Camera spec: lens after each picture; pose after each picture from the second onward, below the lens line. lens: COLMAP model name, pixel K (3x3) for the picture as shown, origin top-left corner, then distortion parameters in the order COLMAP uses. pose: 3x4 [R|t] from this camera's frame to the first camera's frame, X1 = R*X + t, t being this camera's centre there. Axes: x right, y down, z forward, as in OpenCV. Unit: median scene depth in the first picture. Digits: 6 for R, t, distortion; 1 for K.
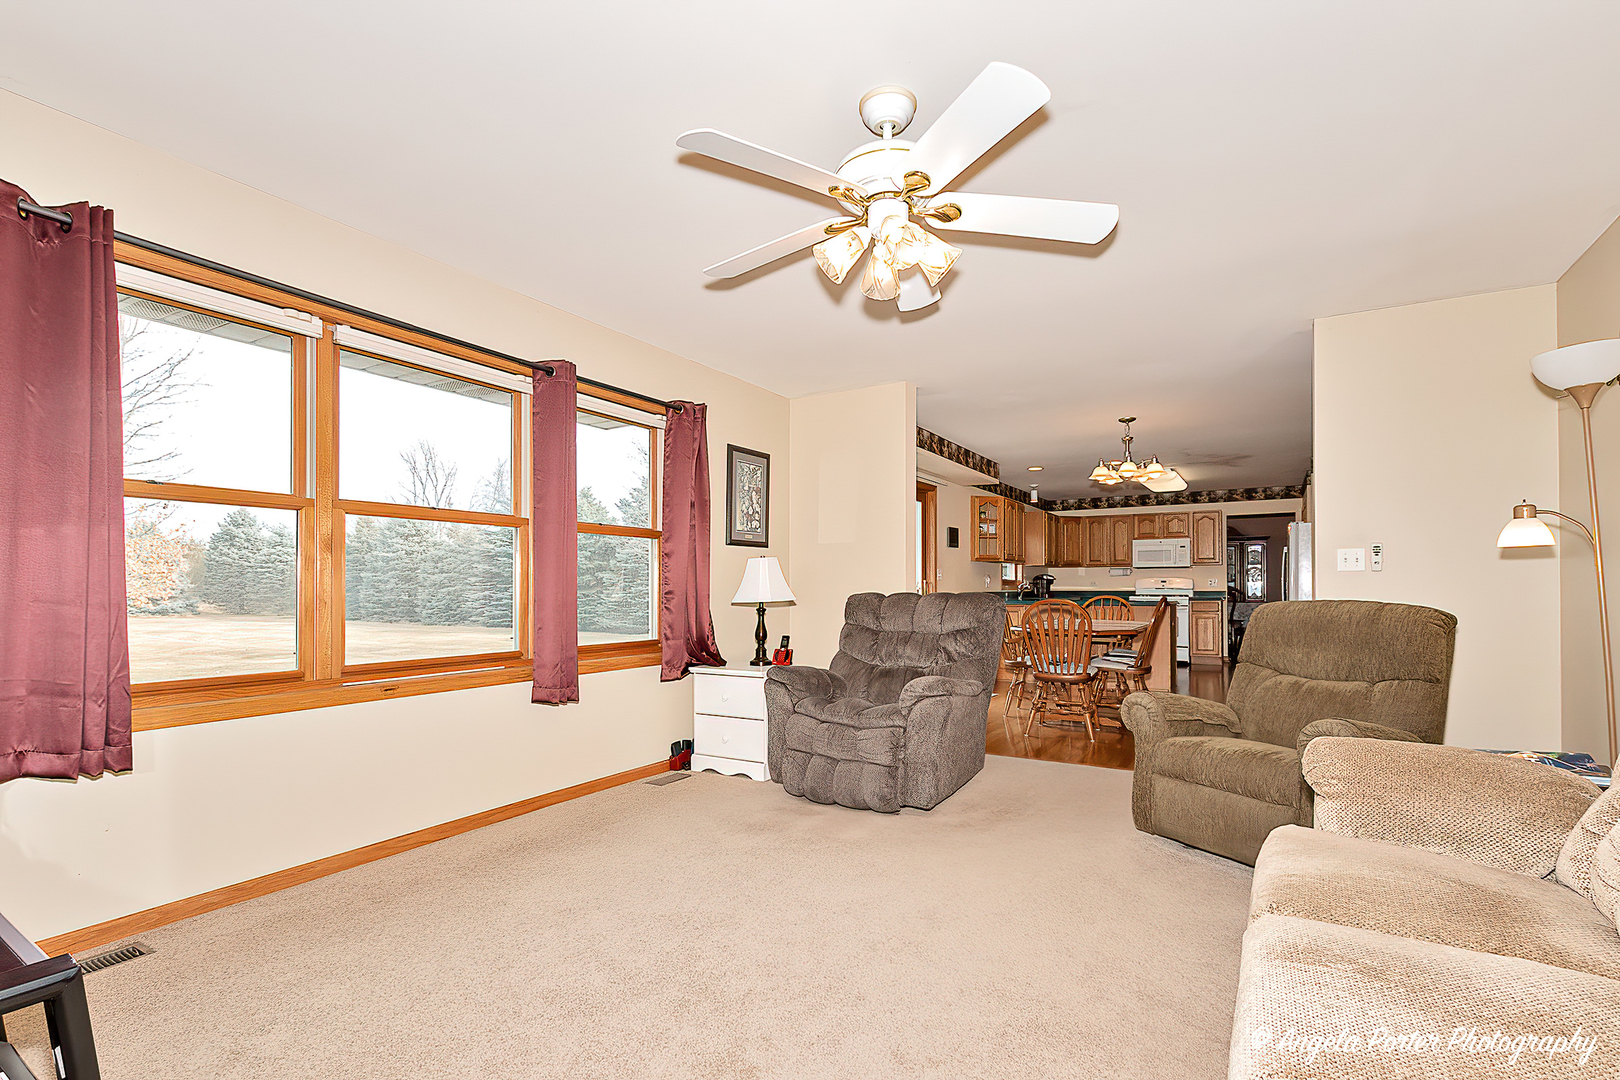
lens RADIAL K [[782.3, 0, 796.3], [0, 782.3, 584.1], [0, 0, 1]] dist [-0.005198, 0.002219]
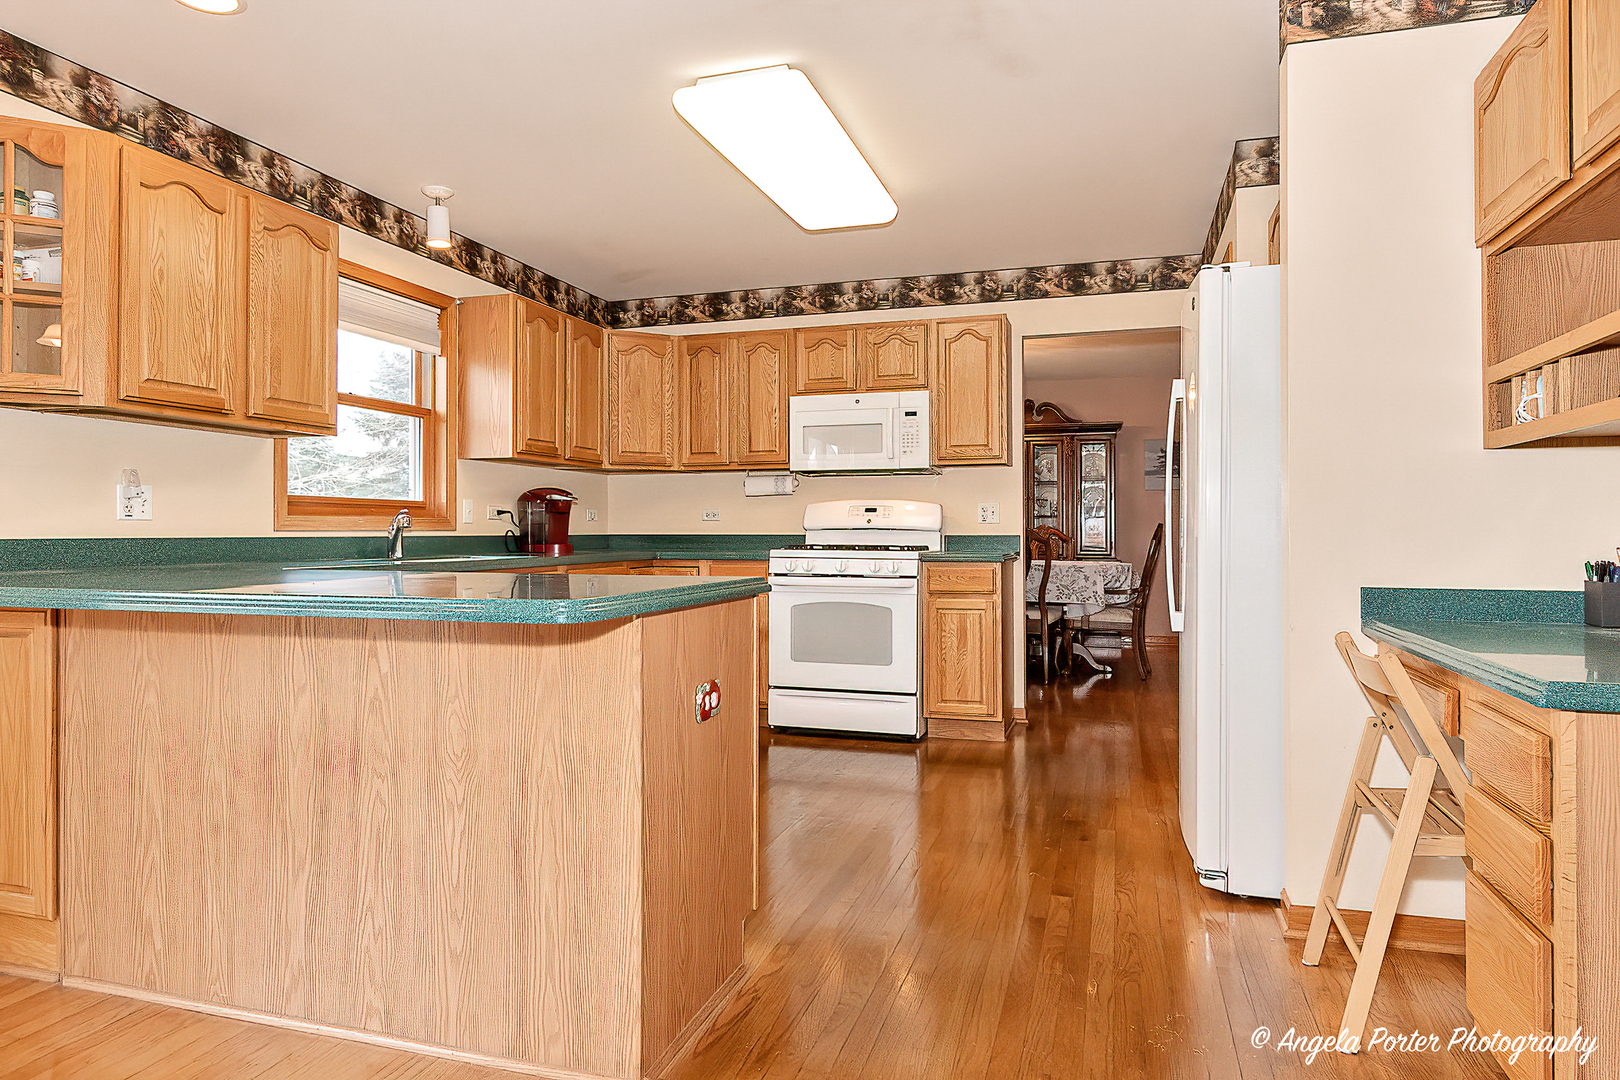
lens RADIAL K [[981.0, 0, 810.1], [0, 981.0, 525.8], [0, 0, 1]] dist [0.005061, 0.002094]
pose [[0.970967, 0.003627, 0.239187, 0.335185], [-0.003564, 0.999993, -0.000696, 0.004857], [-0.239188, -0.000177, 0.970973, 0.558456]]
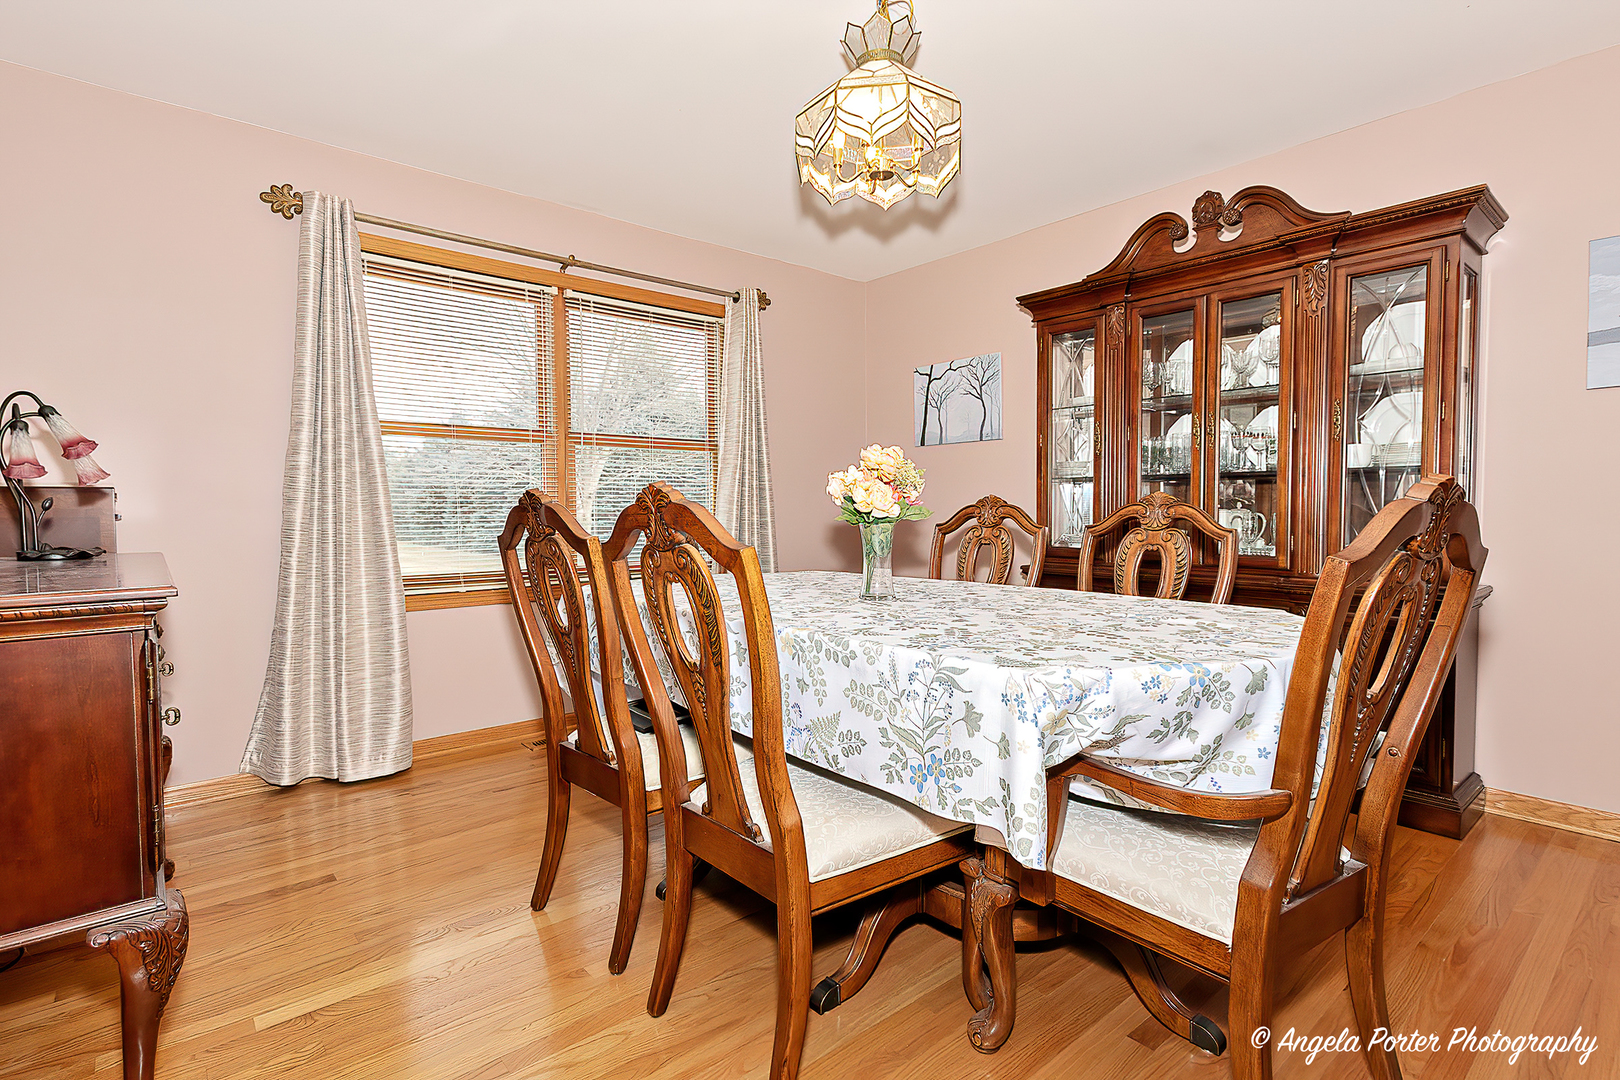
lens RADIAL K [[782.3, 0, 804.0], [0, 782.3, 528.2], [0, 0, 1]] dist [-0.005198, 0.002219]
pose [[0.945409, 0.004679, -0.325854, 0.654699], [0.007367, 0.999335, 0.035723, 0.004816], [0.325804, -0.036173, 0.944745, 0.987779]]
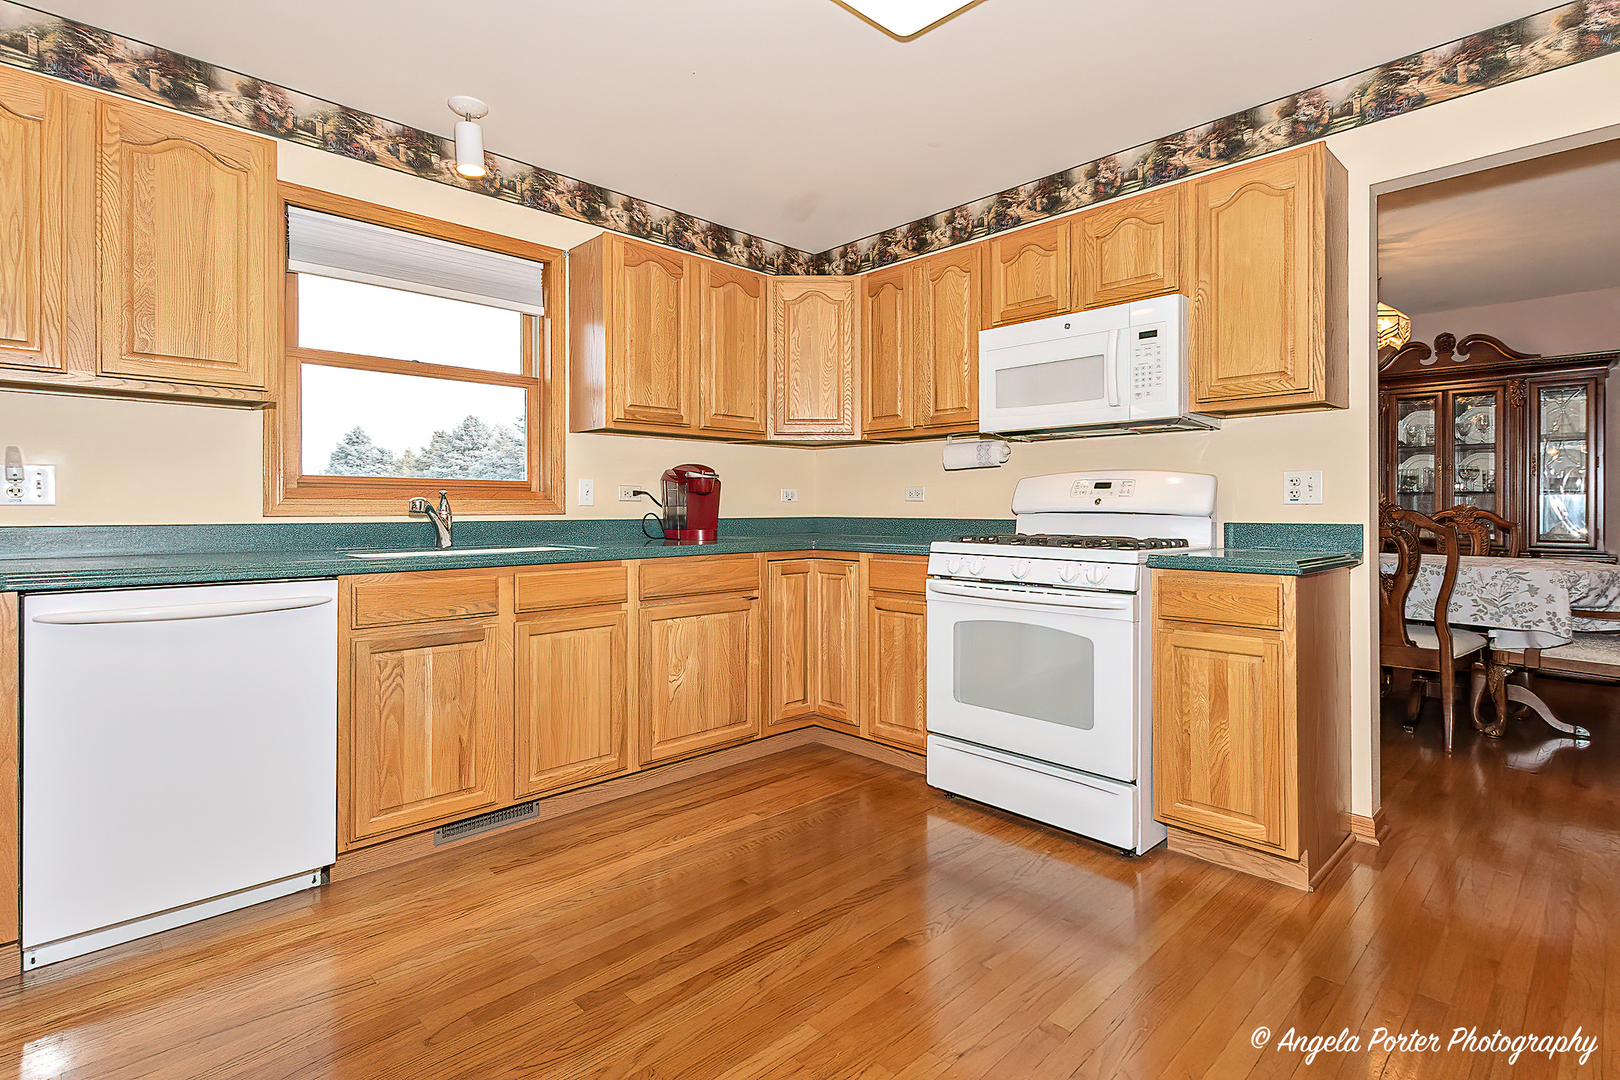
lens RADIAL K [[782.3, 0, 798.6], [0, 782.3, 508.3], [0, 0, 1]] dist [-0.005198, 0.002219]
pose [[0.963686, 0.003403, -0.267016, 0.450723], [-0.001834, 0.999980, 0.006124, 0.003116], [0.267031, -0.005412, 0.963673, 0.736766]]
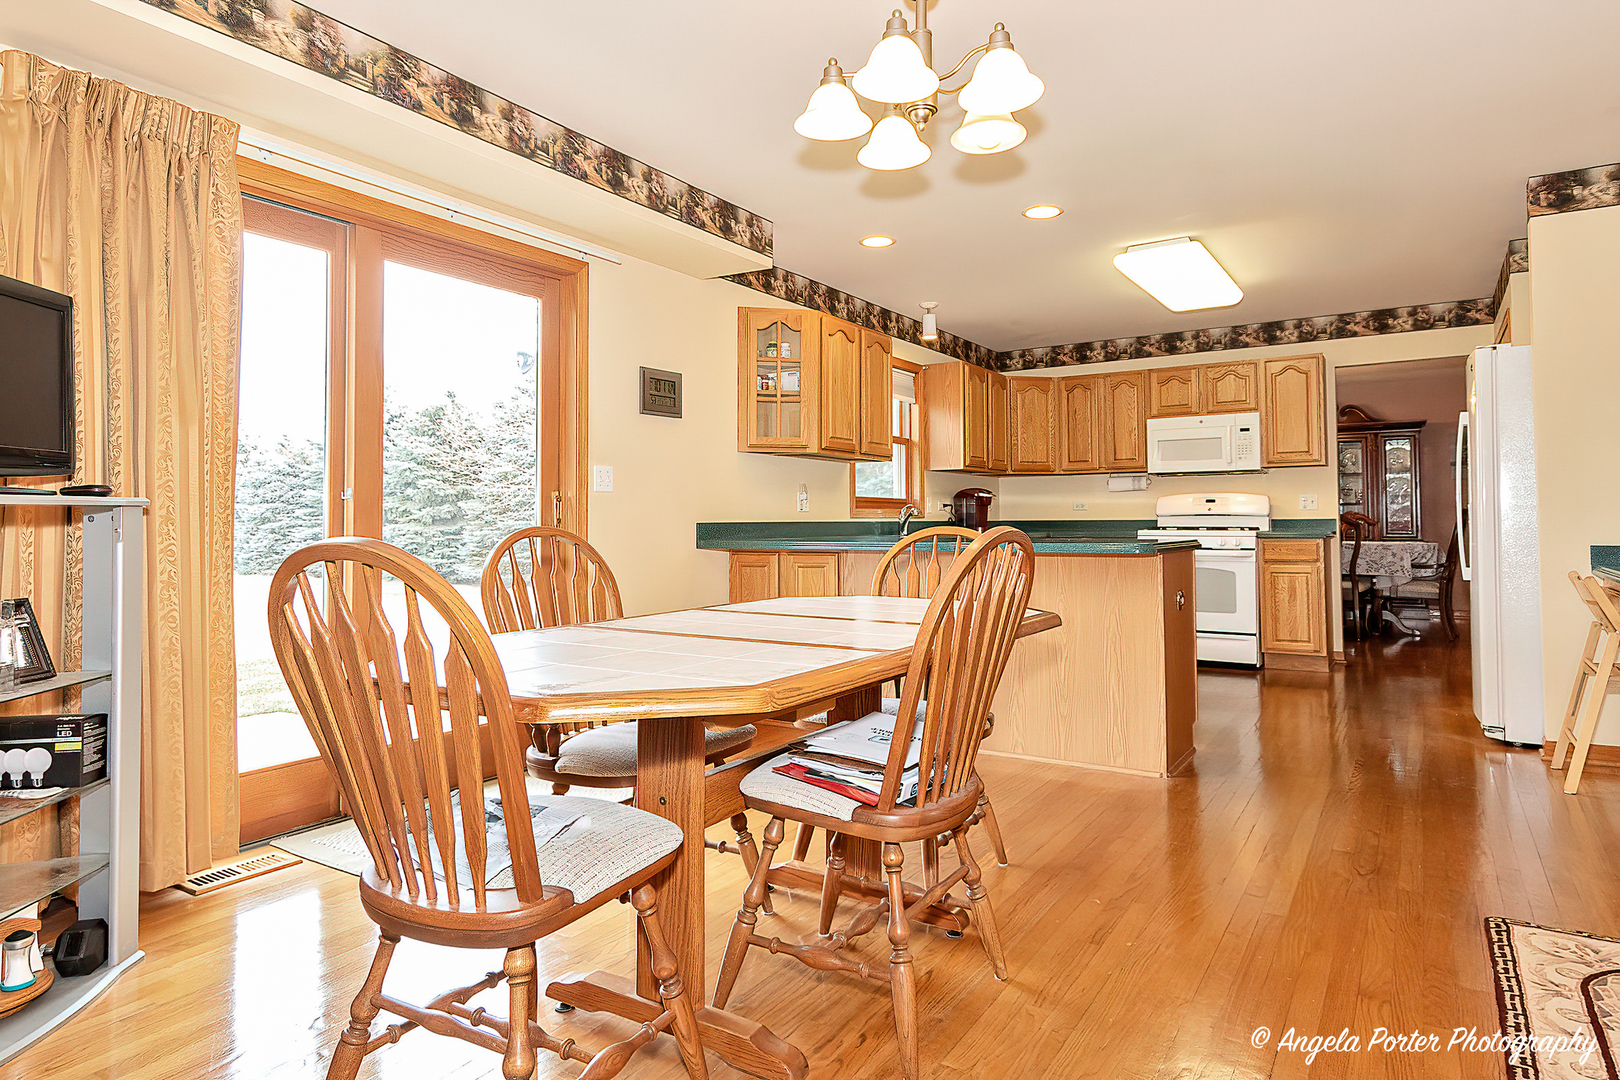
lens RADIAL K [[960.1, 0, 805.2], [0, 960.1, 496.5], [0, 0, 1]] dist [0.020555, -0.000334]
pose [[0.999641, -0.005351, -0.026262, 0.228662], [0.004774, 0.999747, -0.021986, 0.006538], [0.026373, 0.021853, 0.999413, 0.376922]]
